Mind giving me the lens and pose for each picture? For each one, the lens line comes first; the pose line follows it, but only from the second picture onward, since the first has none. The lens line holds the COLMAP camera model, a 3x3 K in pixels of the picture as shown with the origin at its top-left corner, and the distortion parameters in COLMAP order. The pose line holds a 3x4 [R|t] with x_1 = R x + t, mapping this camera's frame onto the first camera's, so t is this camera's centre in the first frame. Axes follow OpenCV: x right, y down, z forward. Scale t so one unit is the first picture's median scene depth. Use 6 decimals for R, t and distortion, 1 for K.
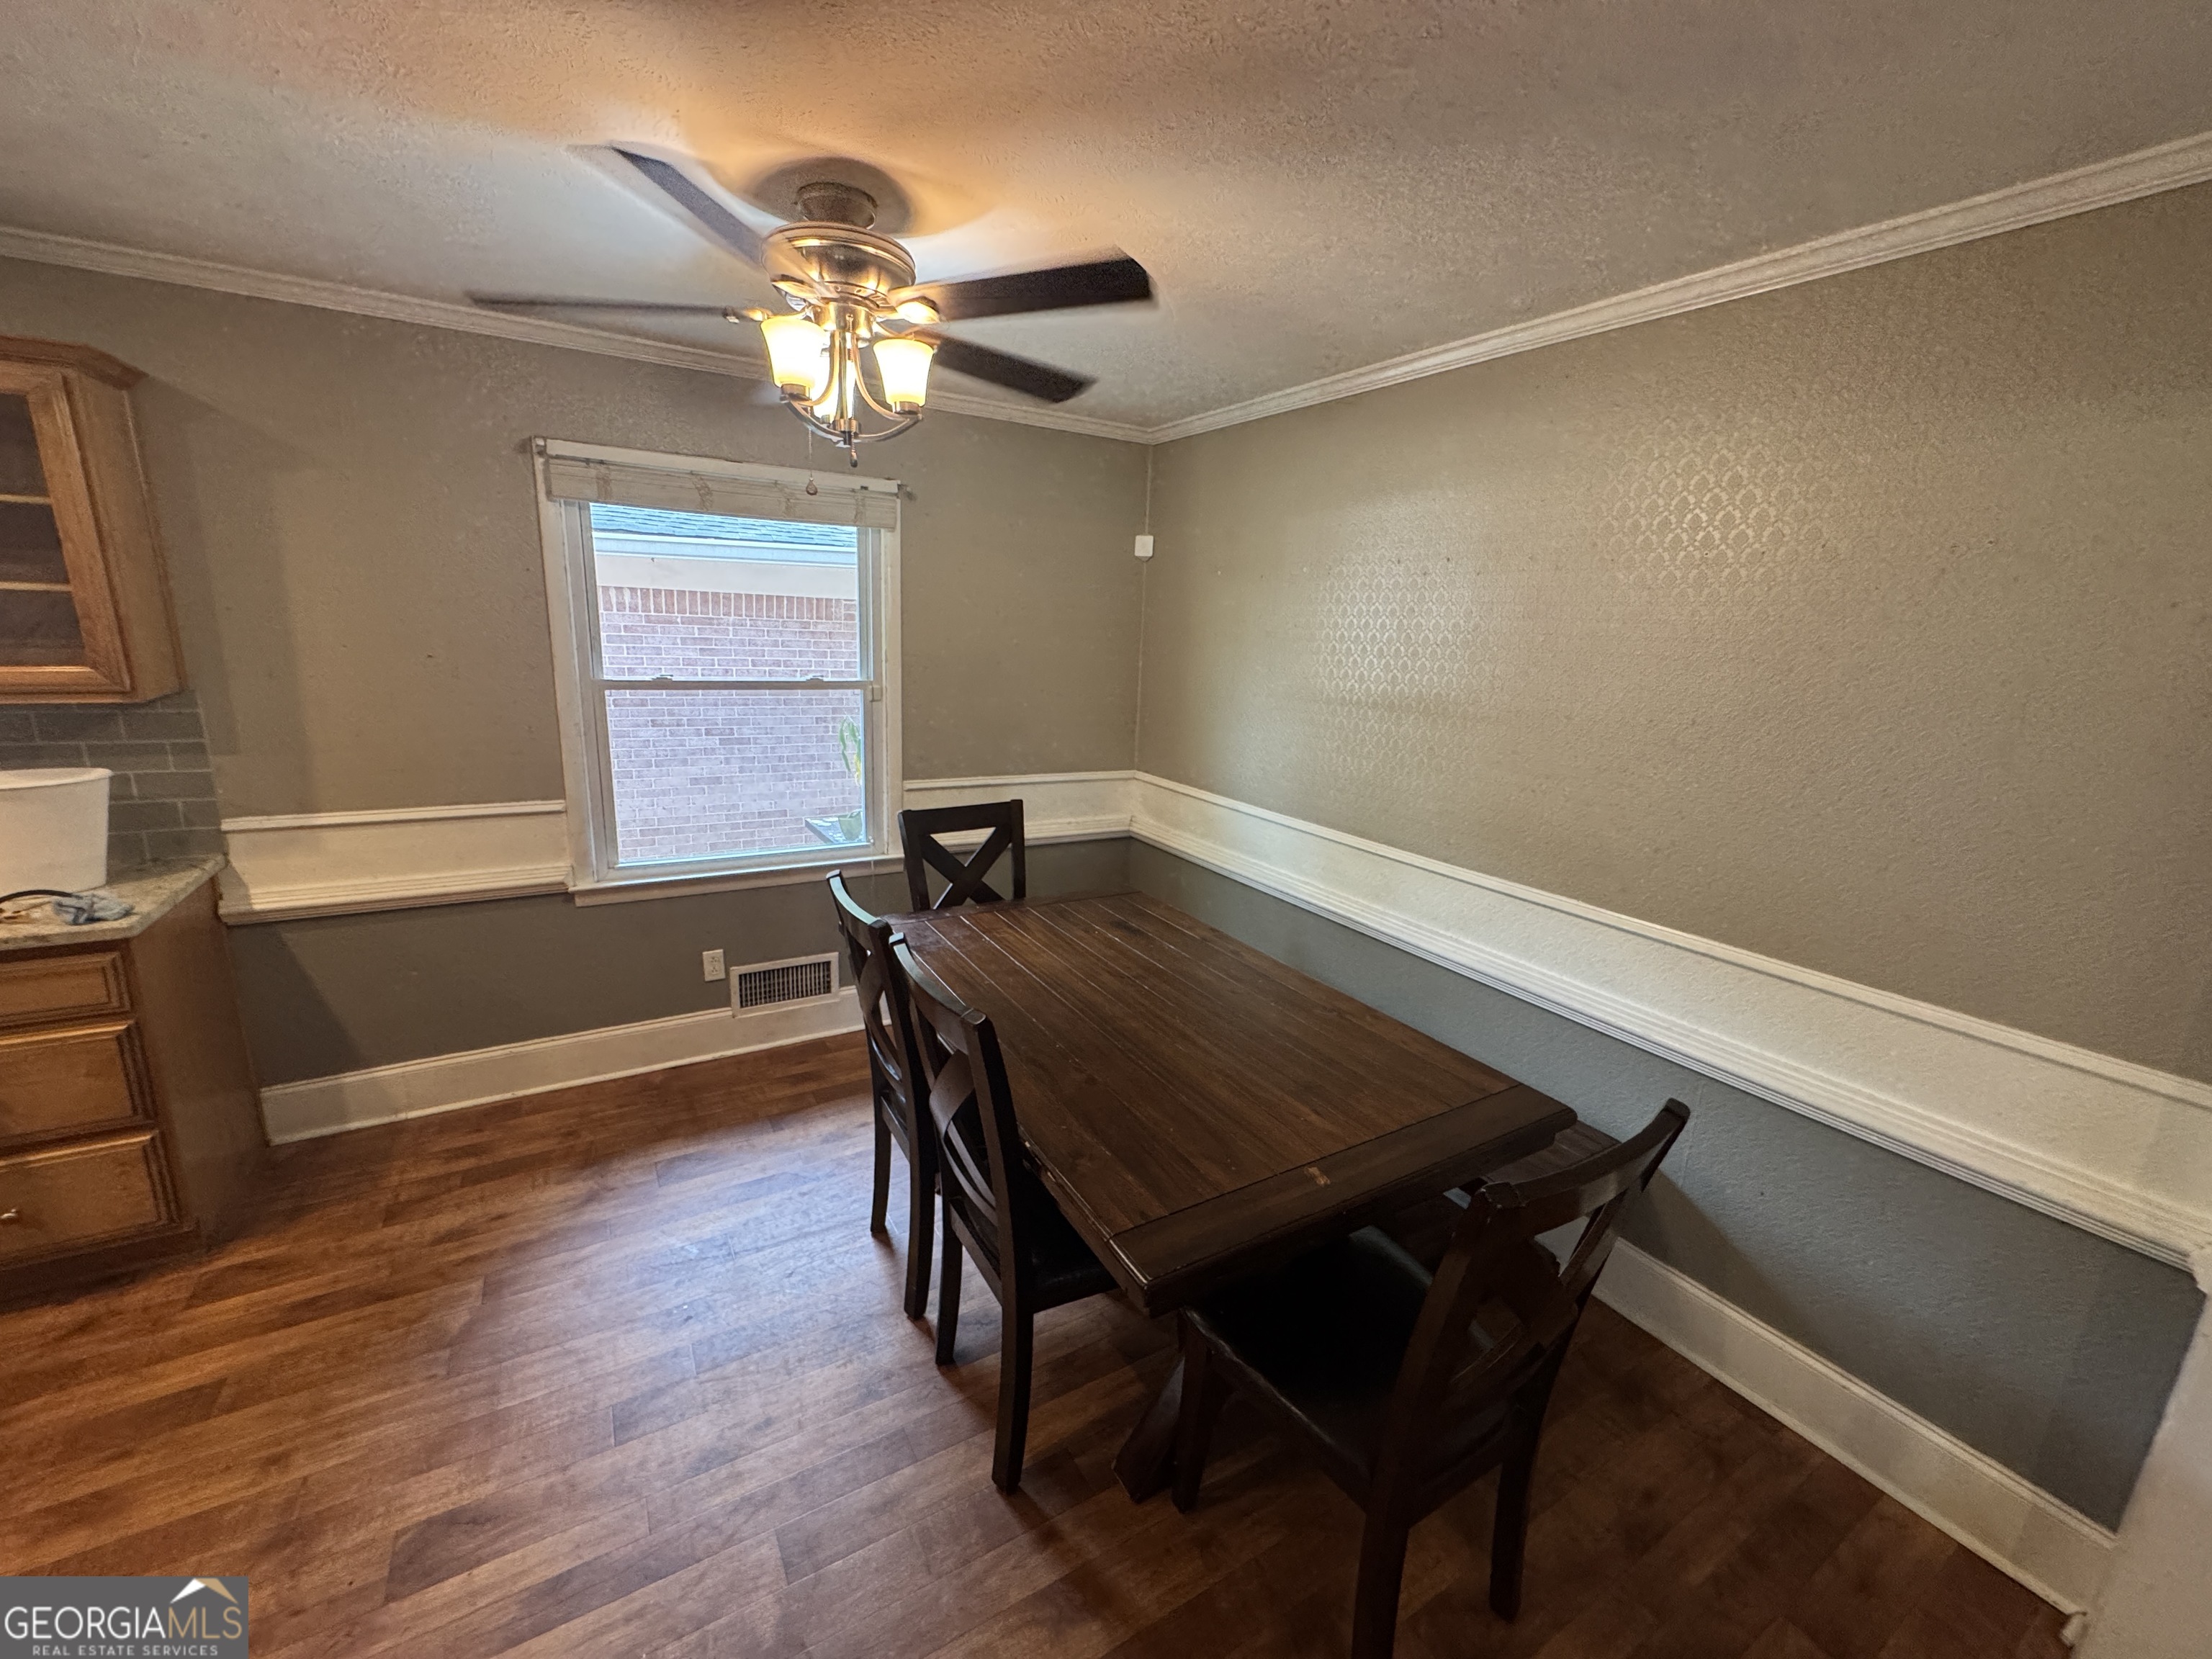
lens RADIAL K [[884.2, 0, 1105.7], [0, 884.2, 826.7], [0, 0, 1]] dist [-0.002181, 0.000230]
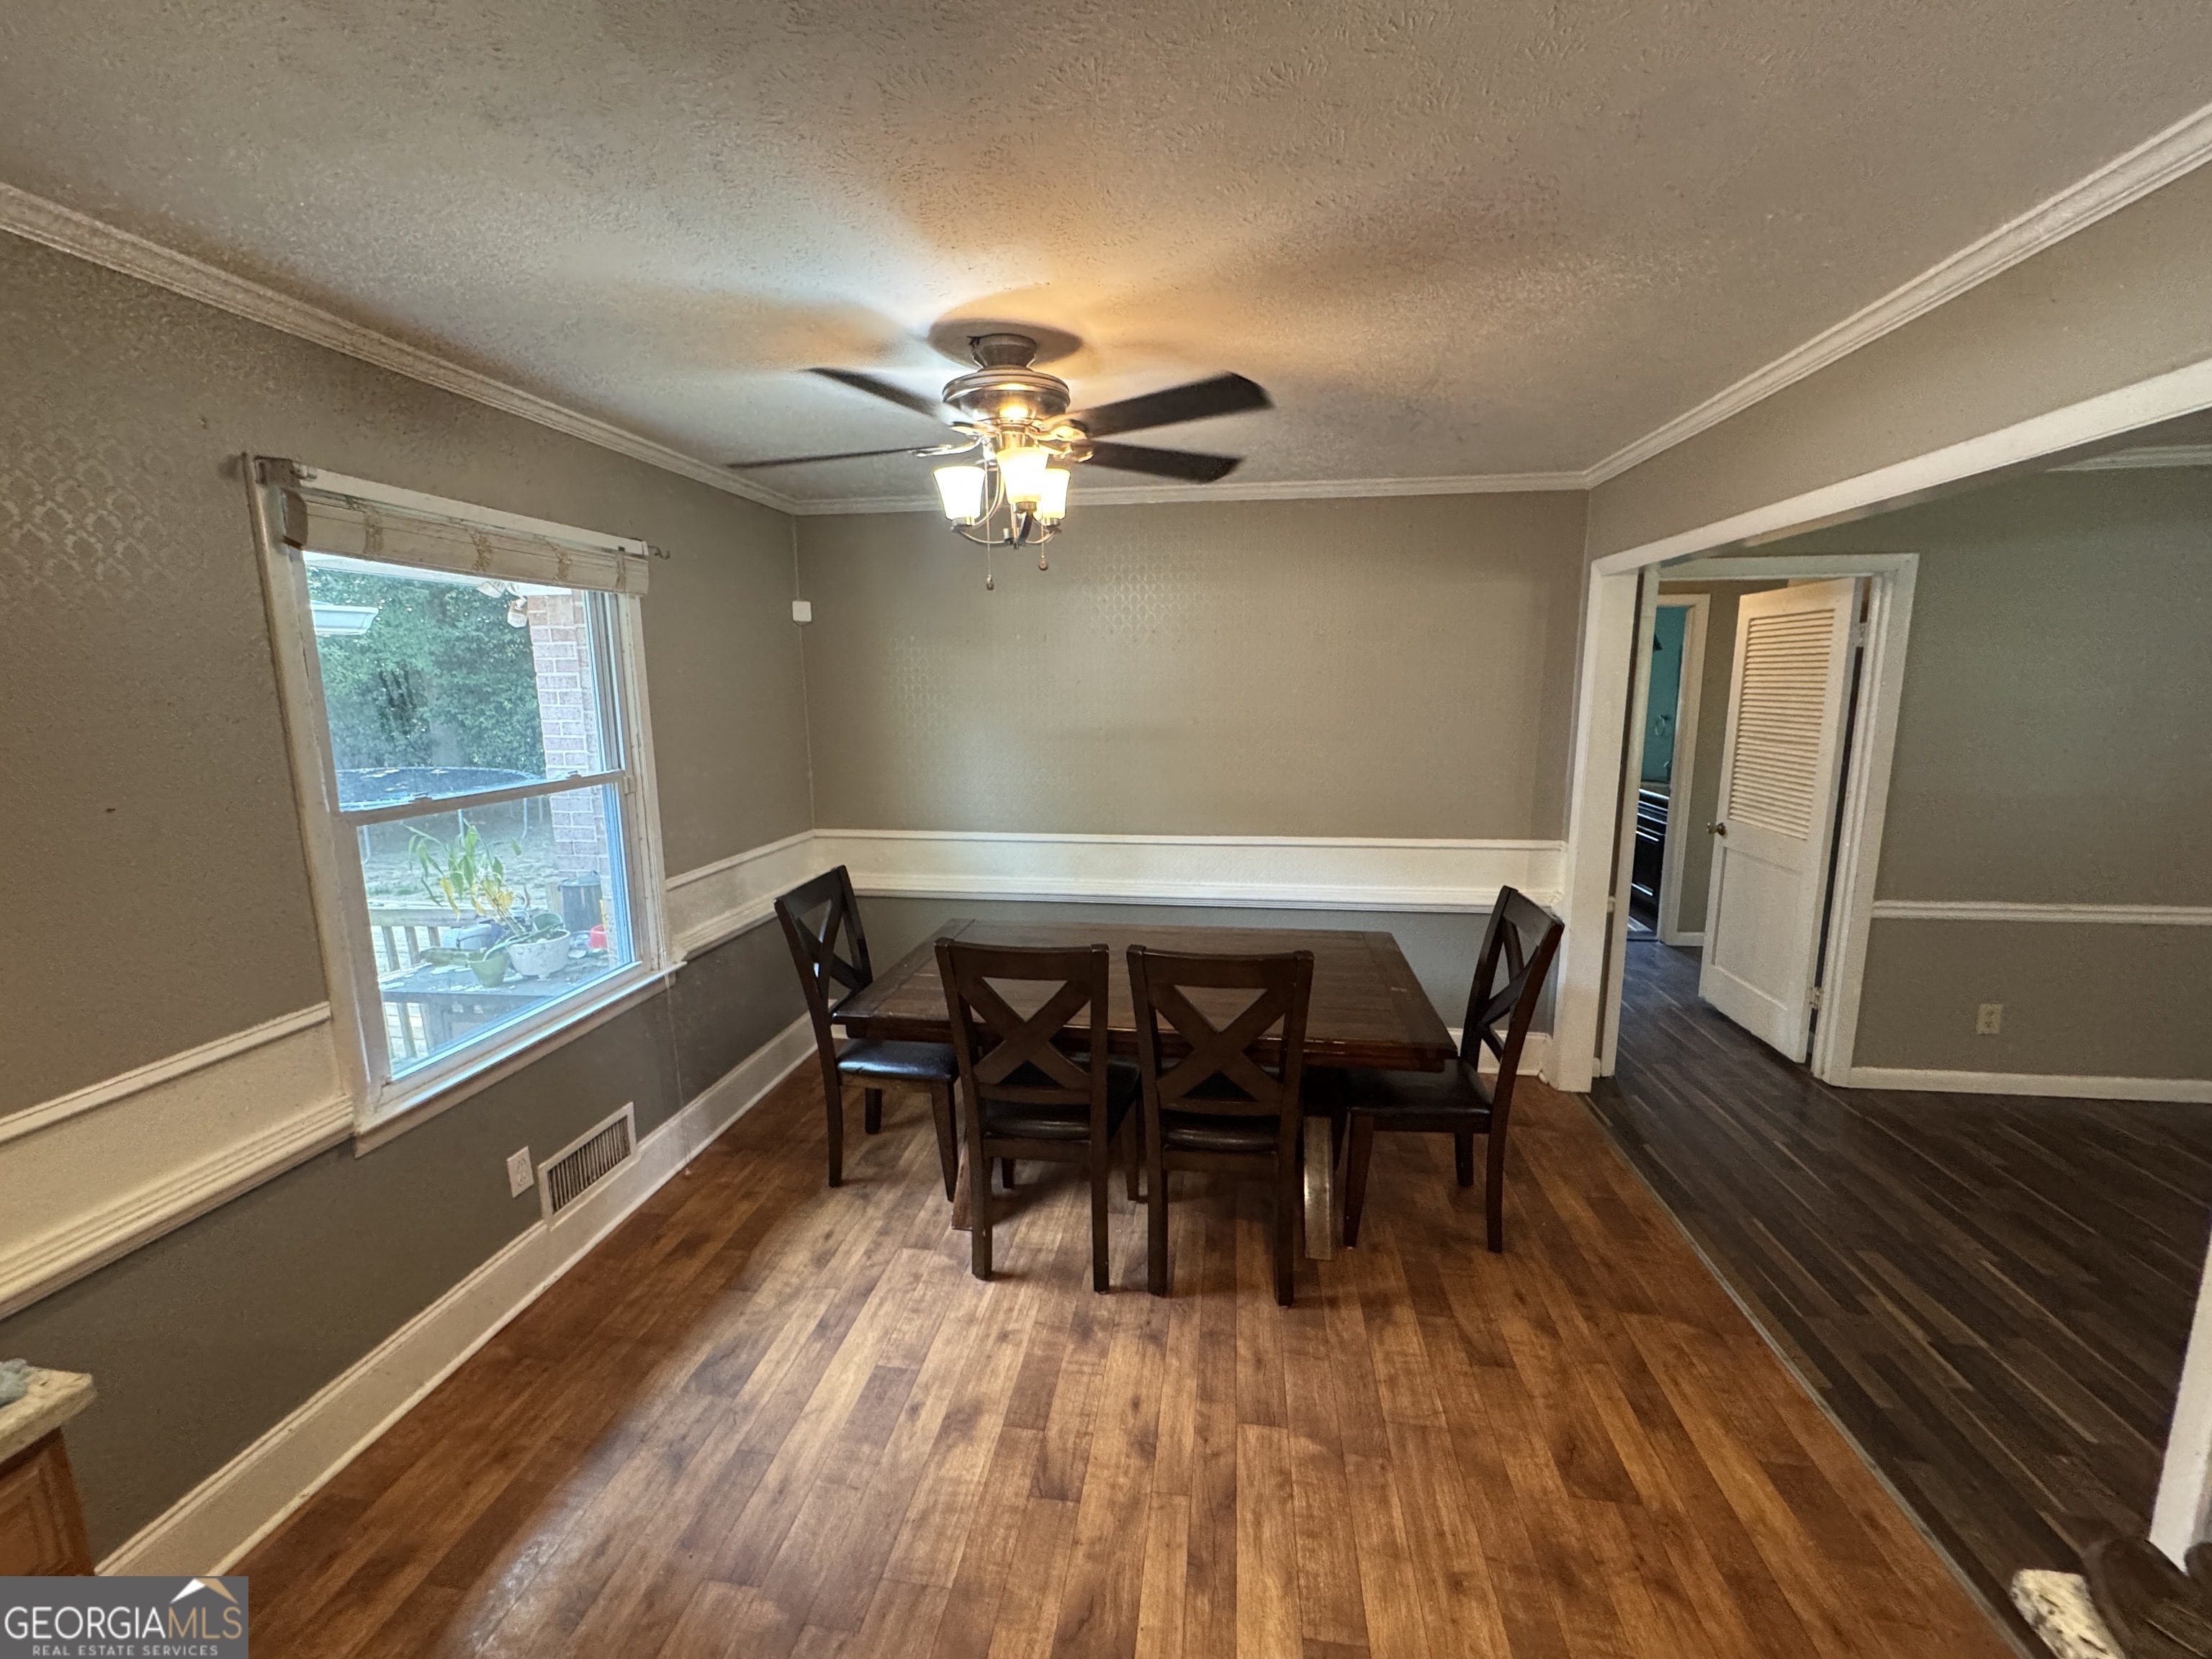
lens RADIAL K [[884.2, 0, 1102.0], [0, 884.2, 827.1], [0, 0, 1]] dist [-0.002181, 0.000230]
pose [[0.630797, -0.176123, 0.755696, -0.796199], [0.208717, 0.976519, 0.053367, -0.078331], [-0.747350, 0.124063, 0.652745, 0.142248]]
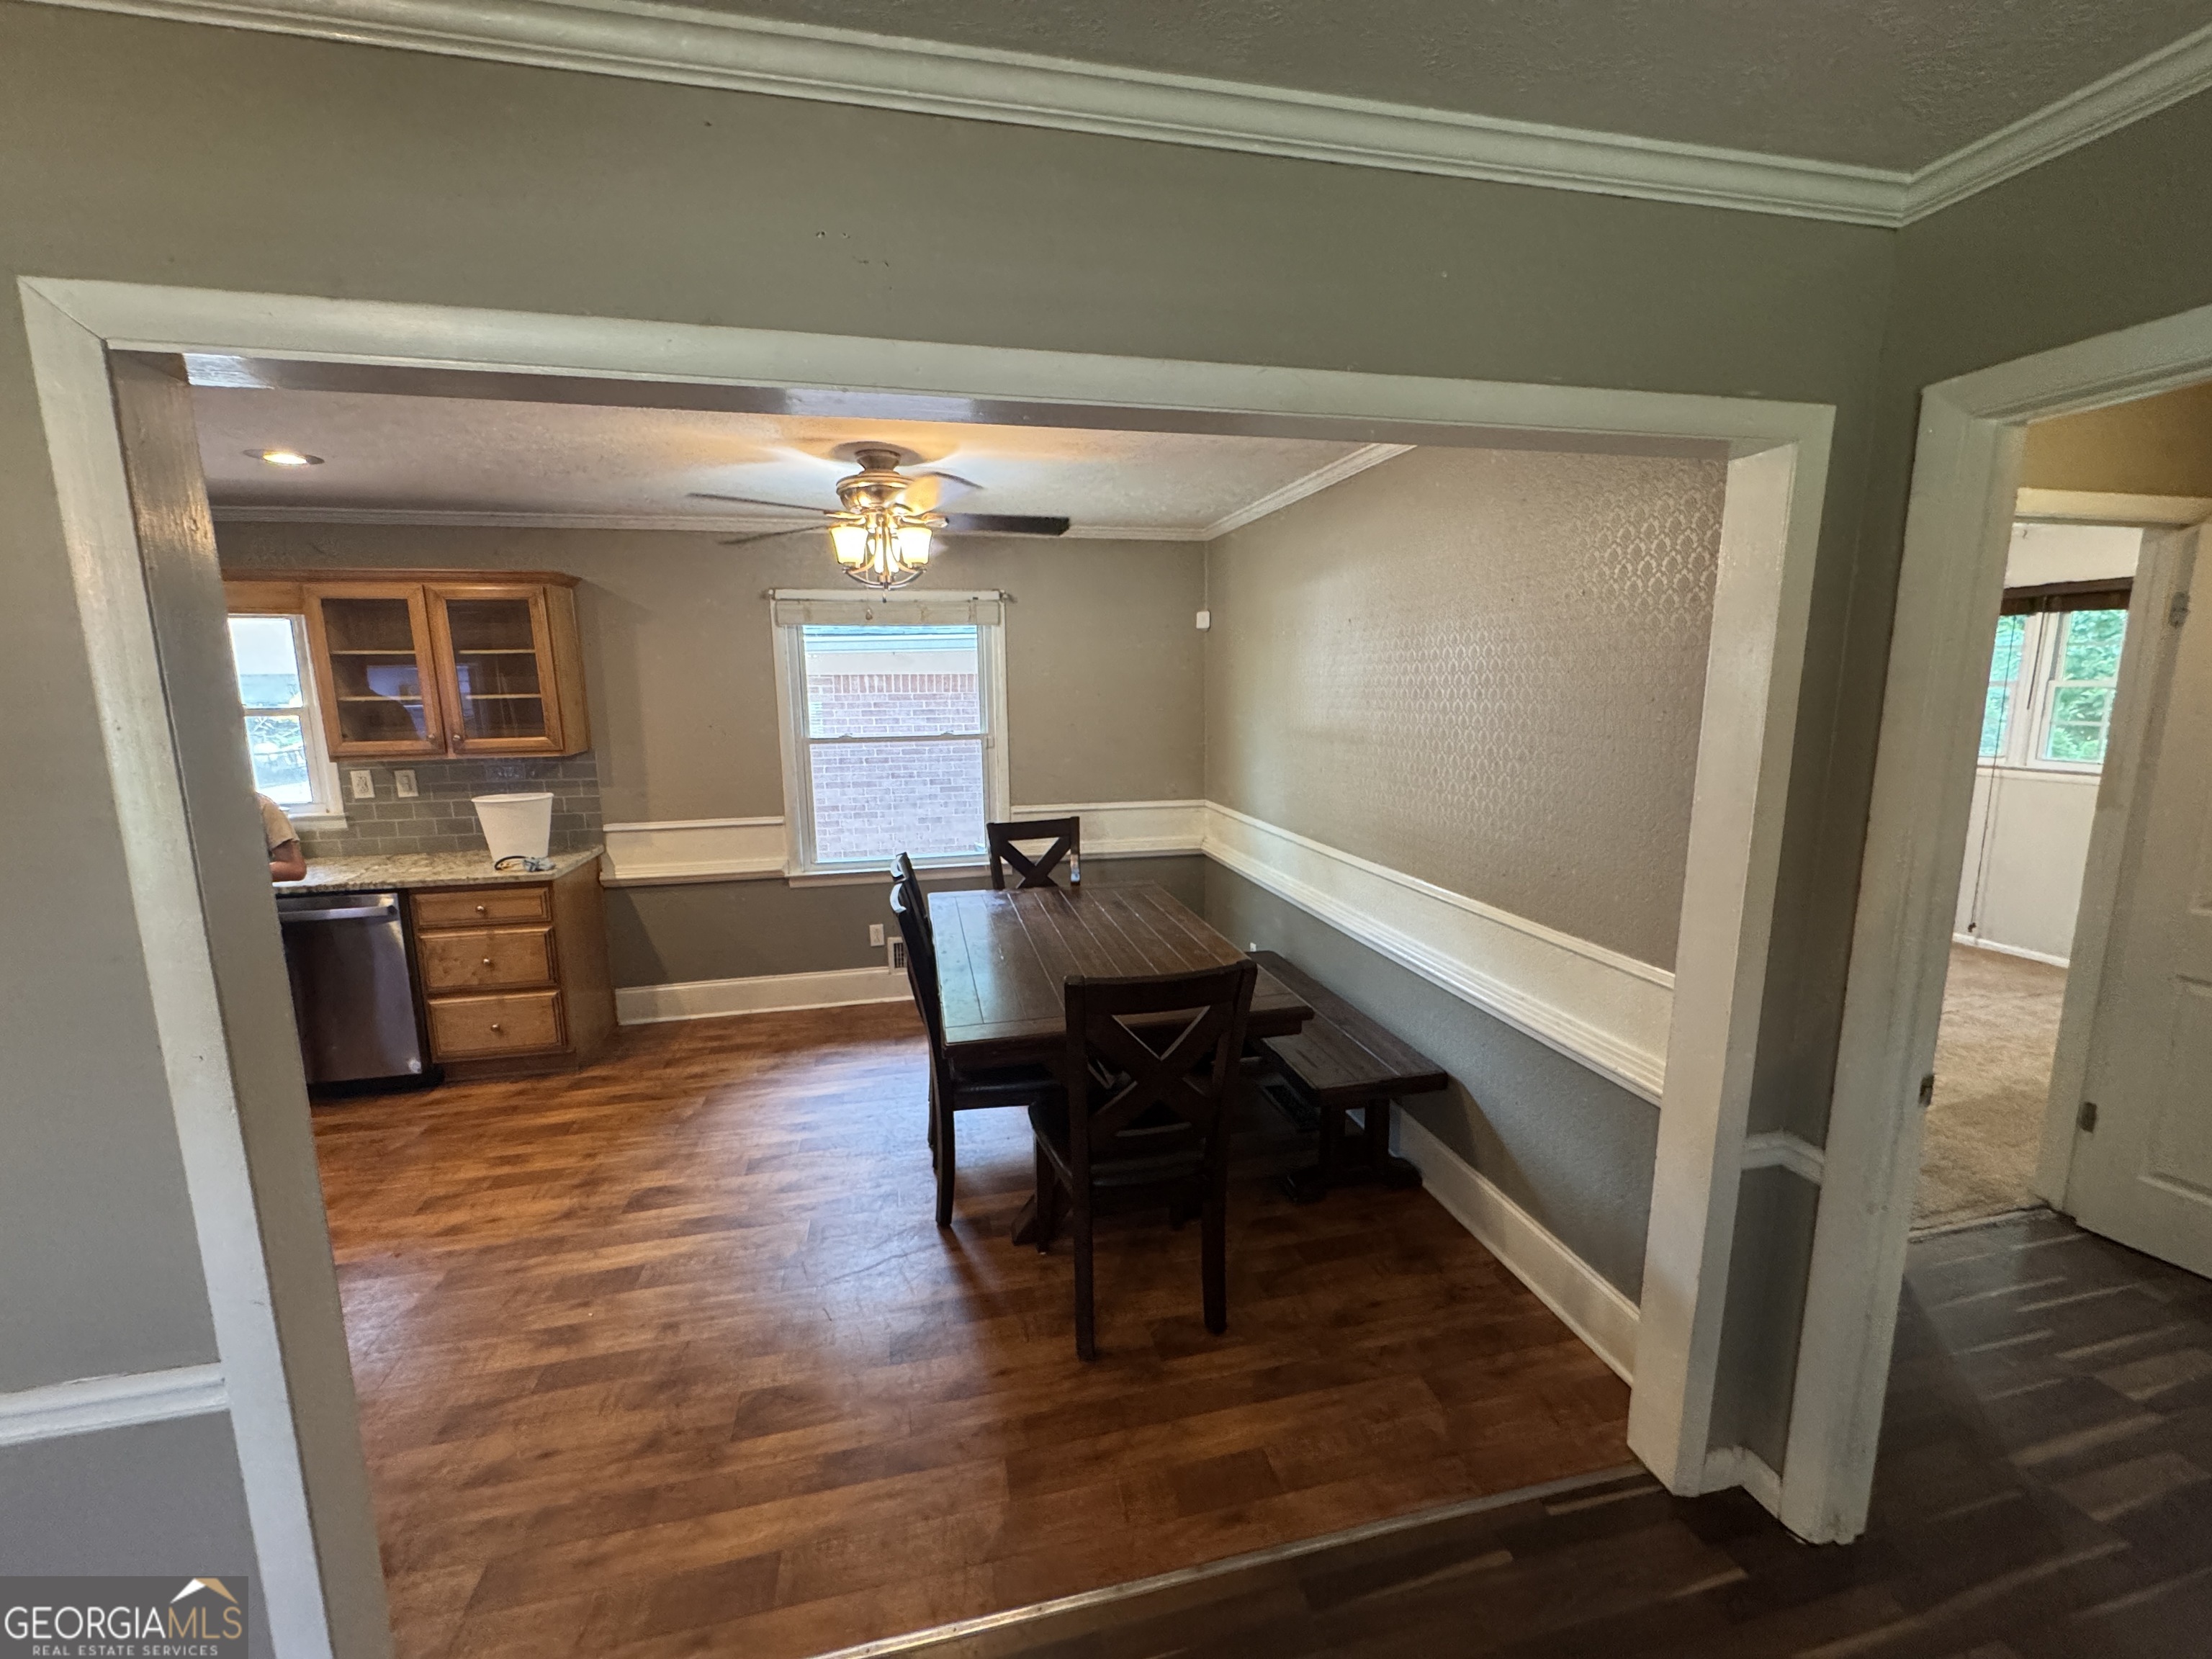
lens RADIAL K [[884.2, 0, 1107.8], [0, 884.2, 827.7], [0, 0, 1]] dist [-0.002181, 0.000230]
pose [[0.950177, -0.002978, -0.311696, 0.438170], [-0.018189, 0.997721, -0.064980, 0.086542], [0.311179, 0.067412, 0.947957, -0.304641]]
